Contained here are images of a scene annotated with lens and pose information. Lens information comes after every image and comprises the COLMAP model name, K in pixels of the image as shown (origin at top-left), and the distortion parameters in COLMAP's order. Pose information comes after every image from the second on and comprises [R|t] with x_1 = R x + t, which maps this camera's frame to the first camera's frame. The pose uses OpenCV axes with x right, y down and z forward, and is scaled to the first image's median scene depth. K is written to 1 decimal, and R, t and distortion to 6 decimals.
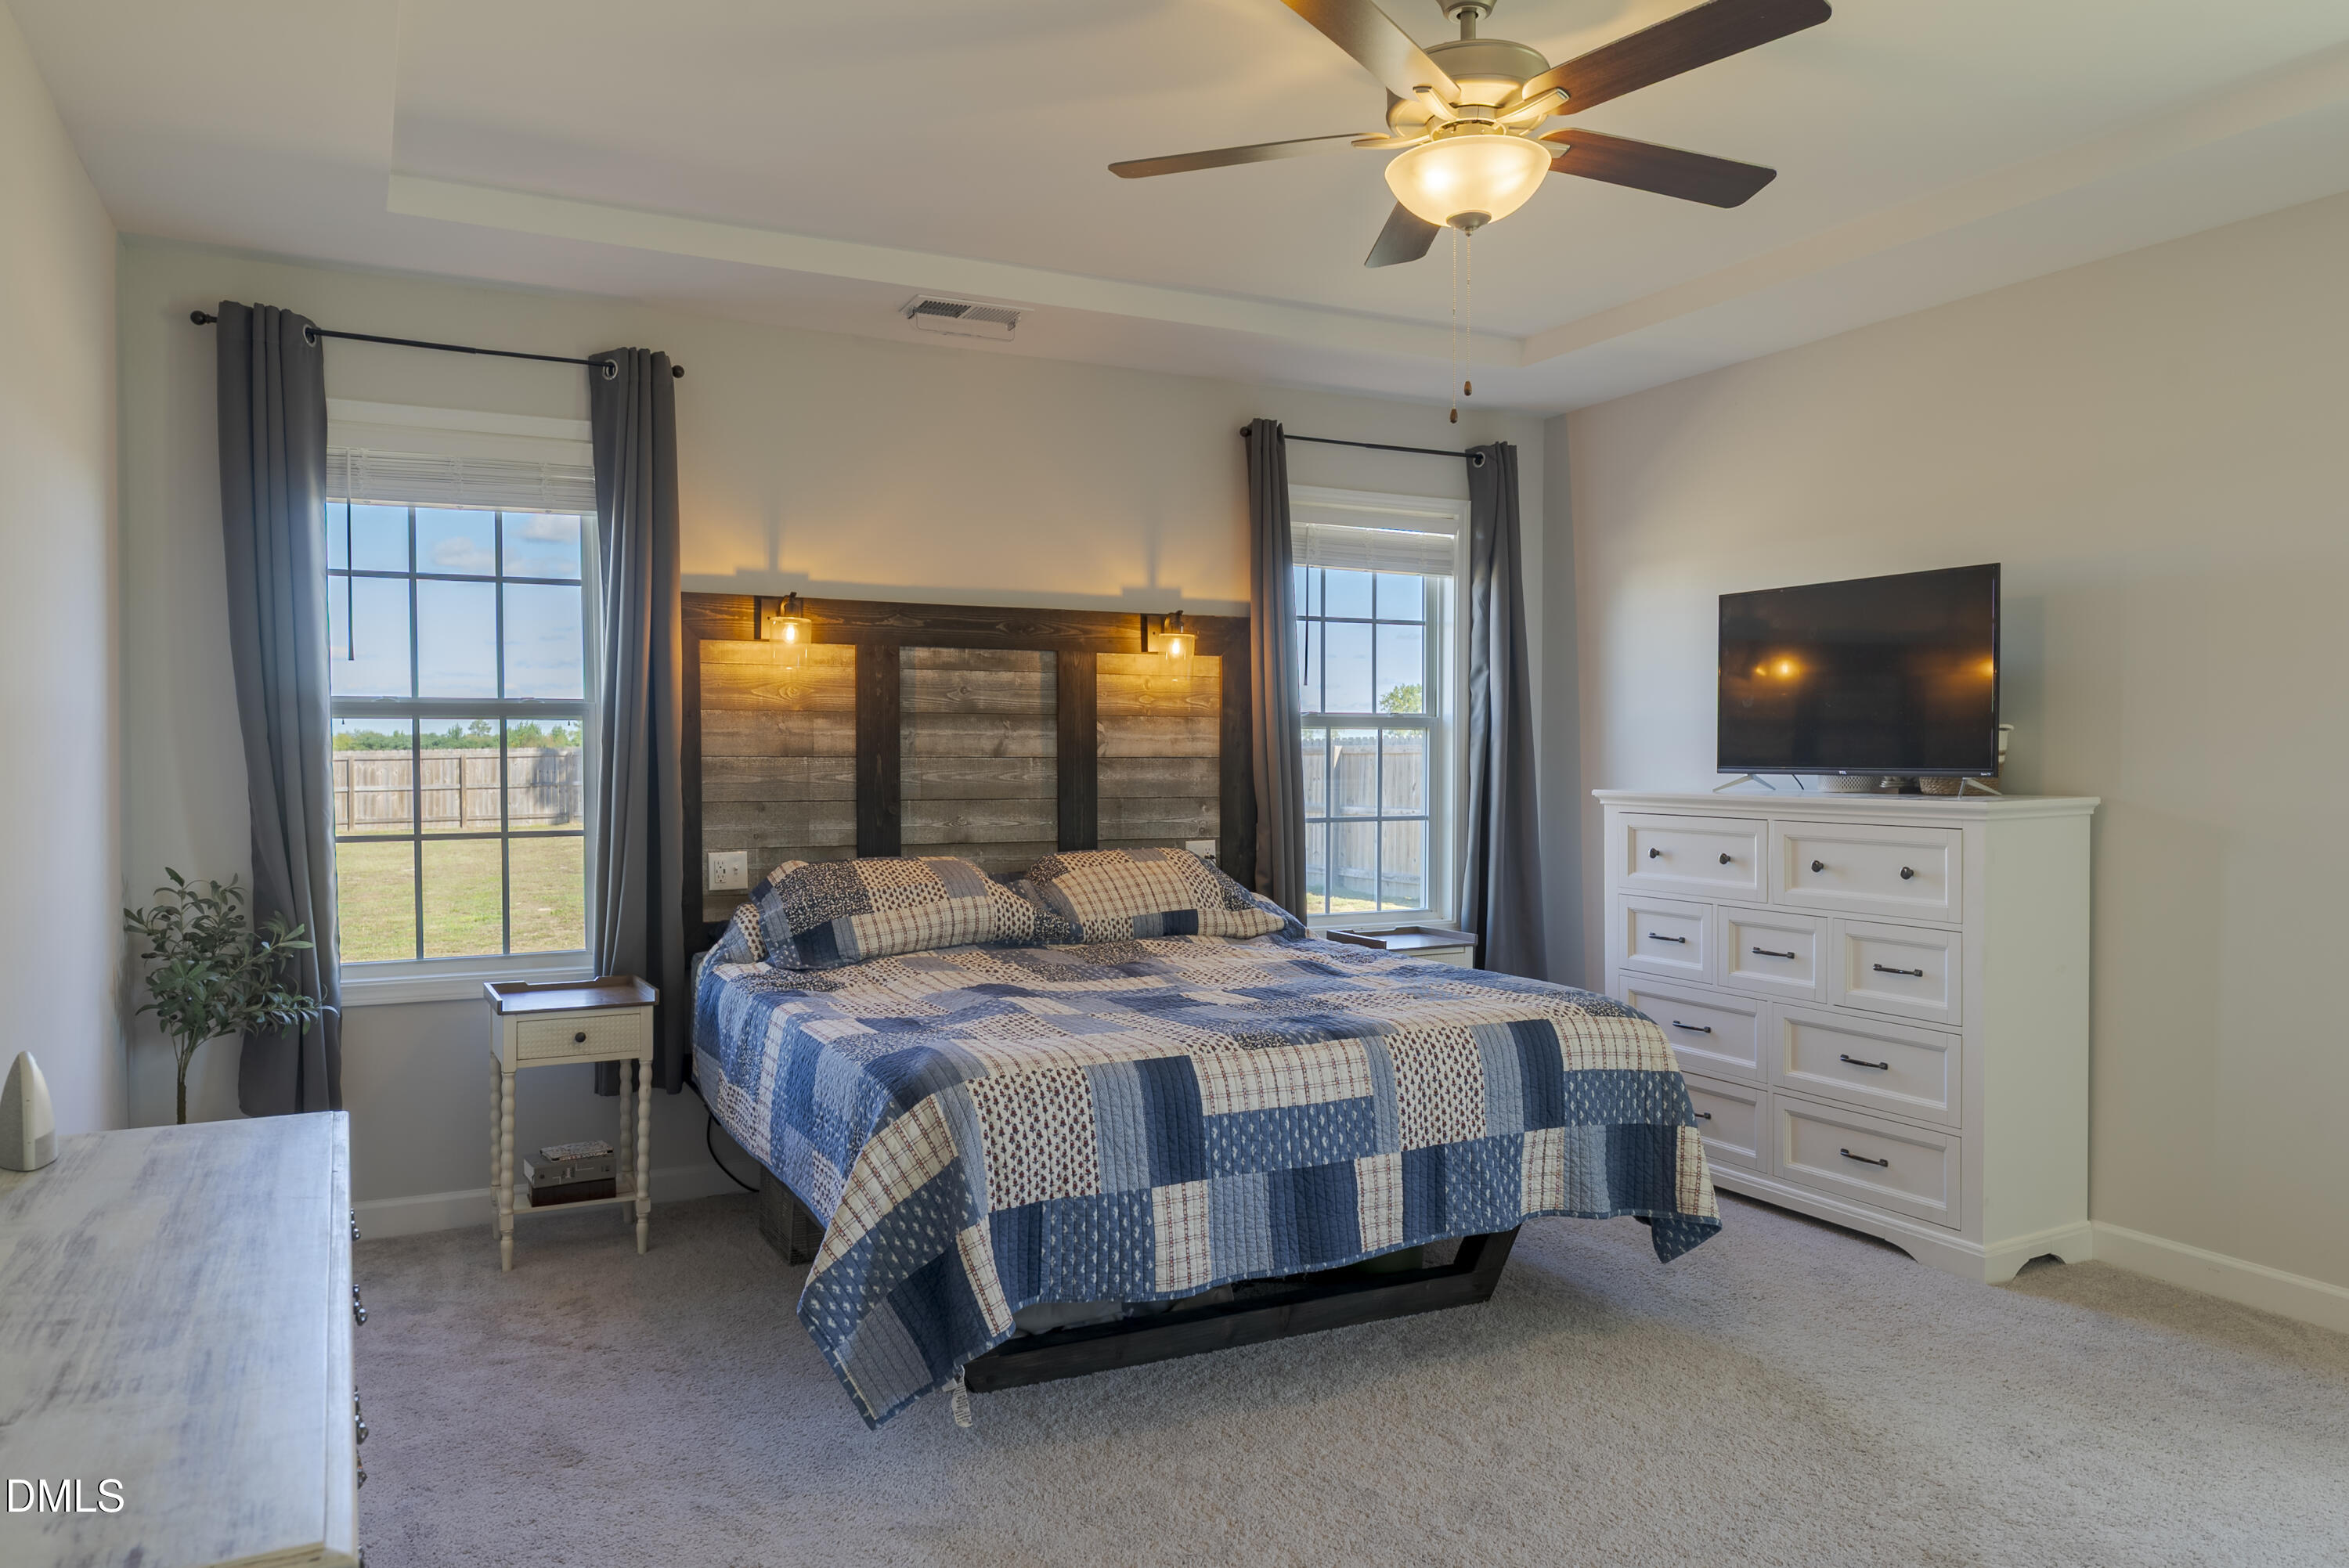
lens RADIAL K [[1625.6, 0, 1174.2], [0, 1625.6, 810.1], [0, 0, 1]] dist [0.005914, -0.000832]
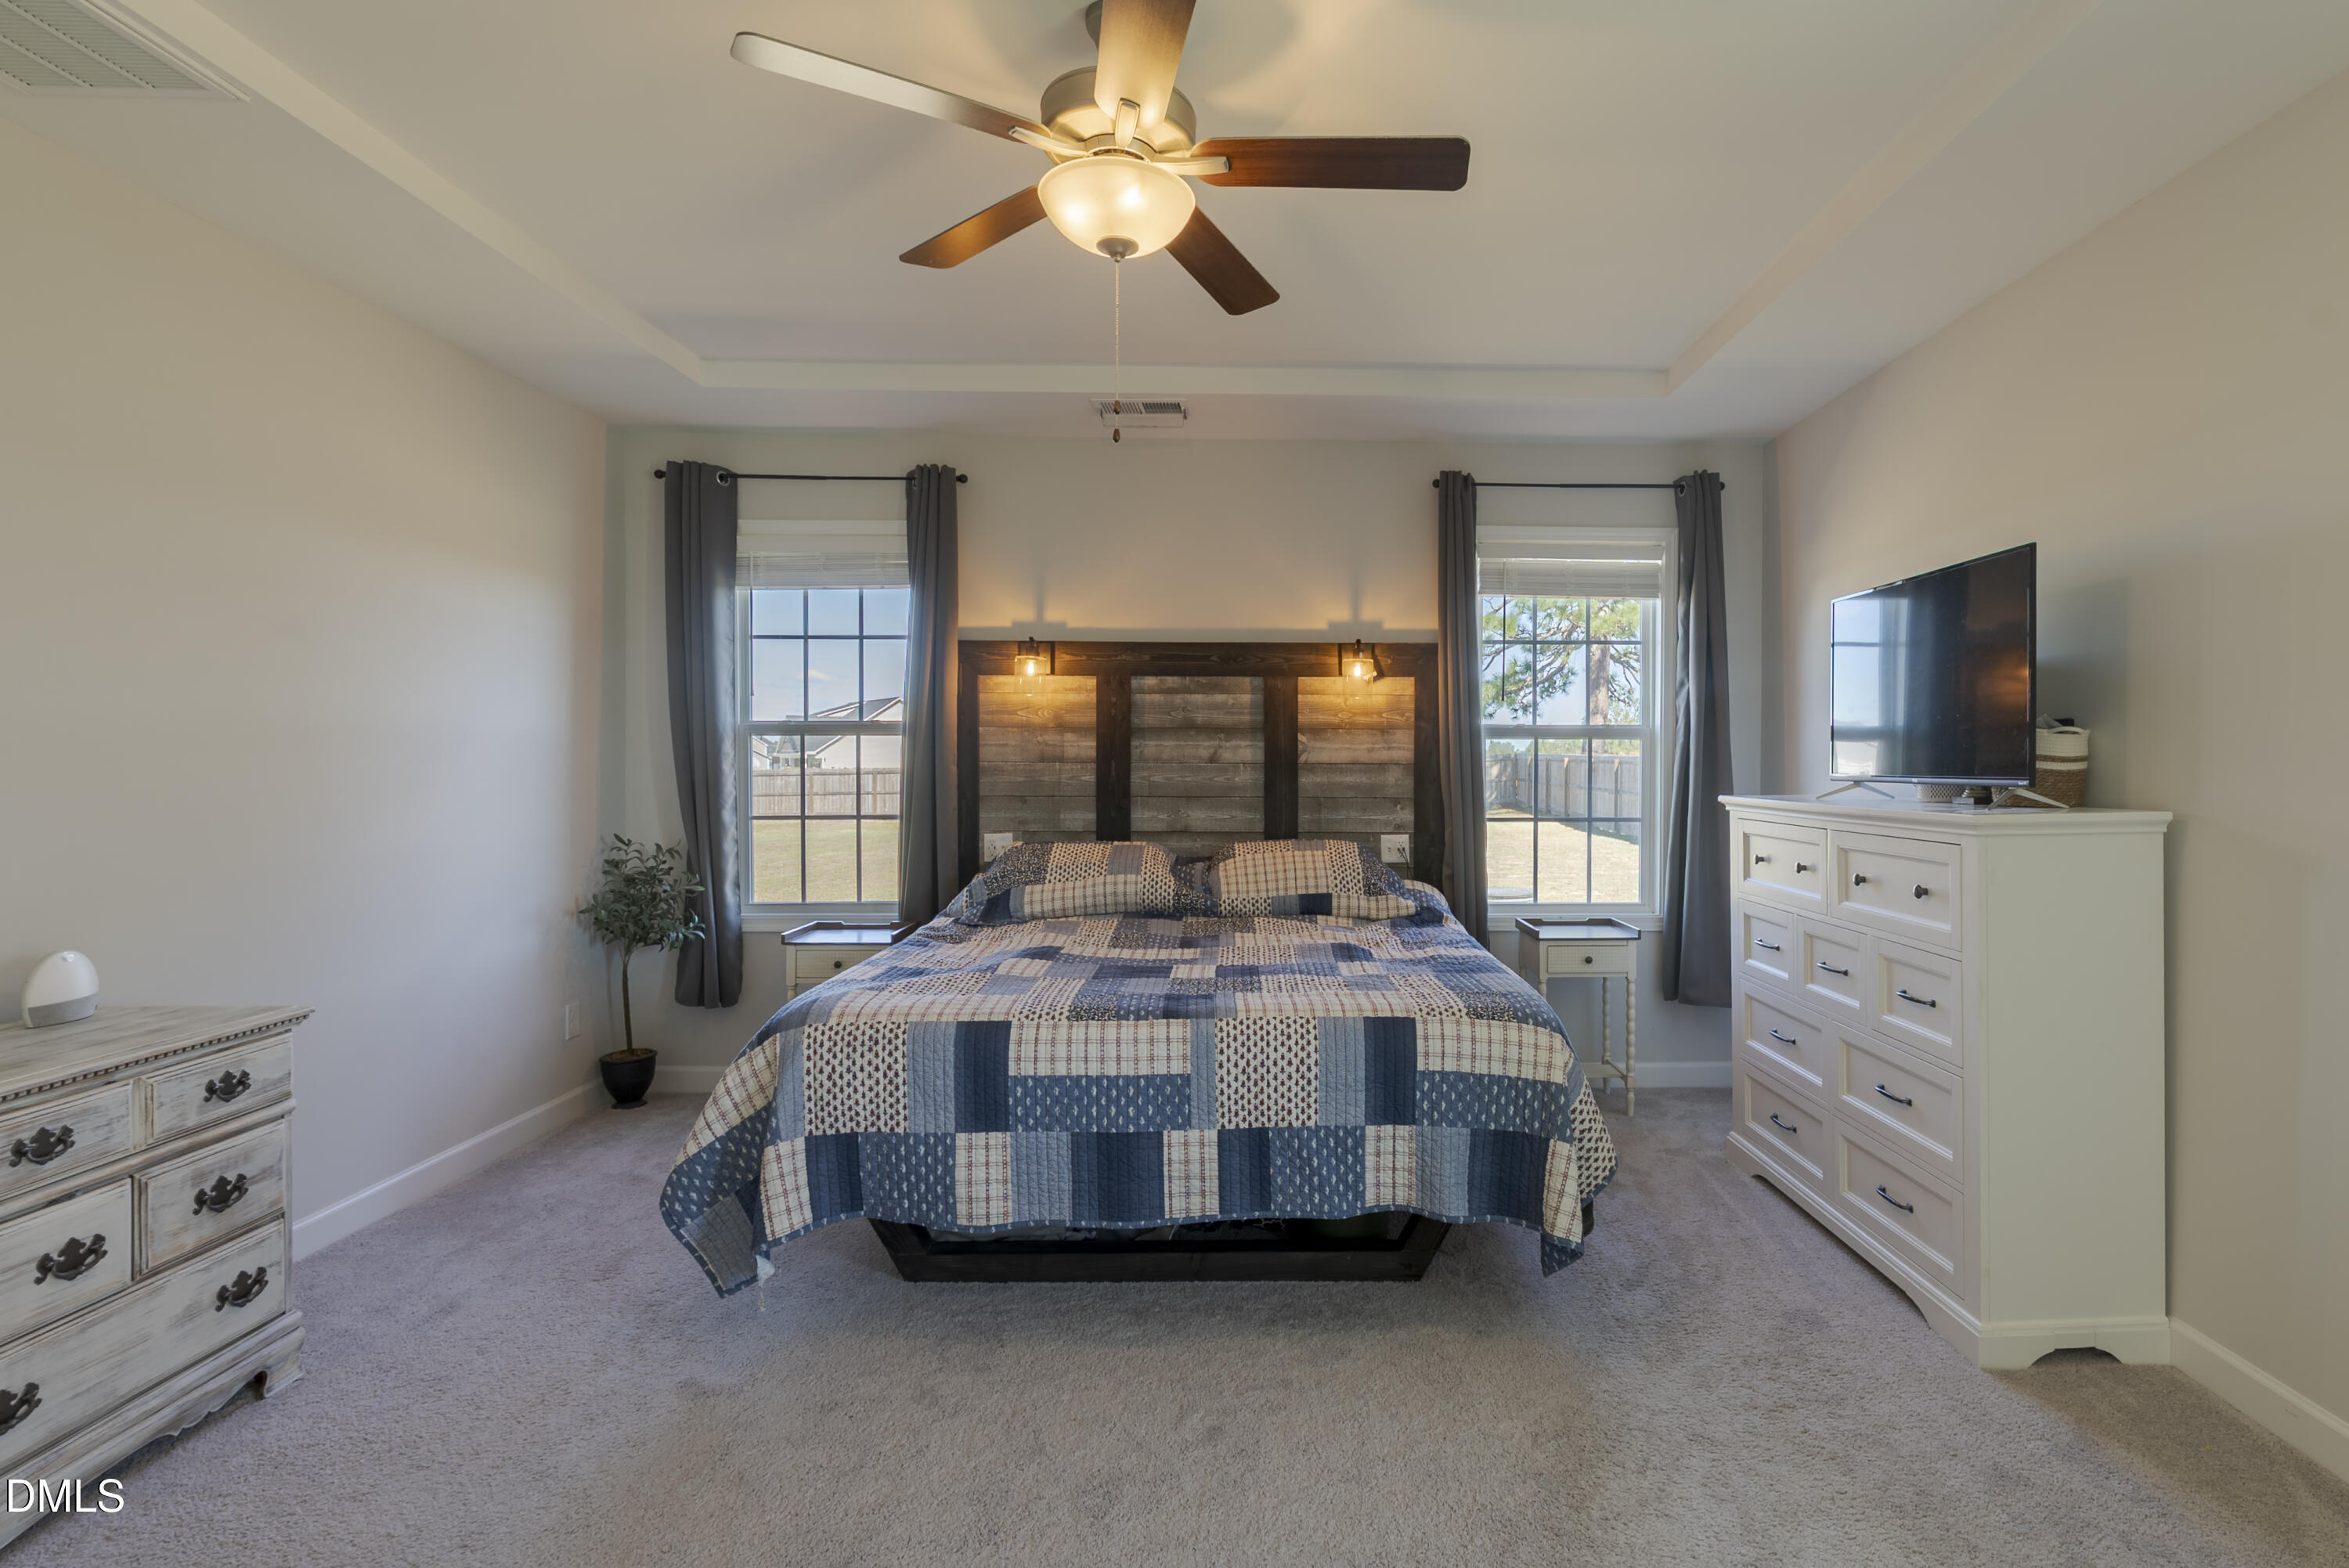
lens RADIAL K [[1210.4, 0, 1174.5], [0, 1210.4, 784.0], [0, 0, 1]] dist [-0.001767, 0.000226]
pose [[0.901742, 0.009697, -0.432166, 0.339744], [-0.017188, 0.999762, -0.013431, -0.004648], [0.431933, 0.019539, 0.901694, 0.196800]]
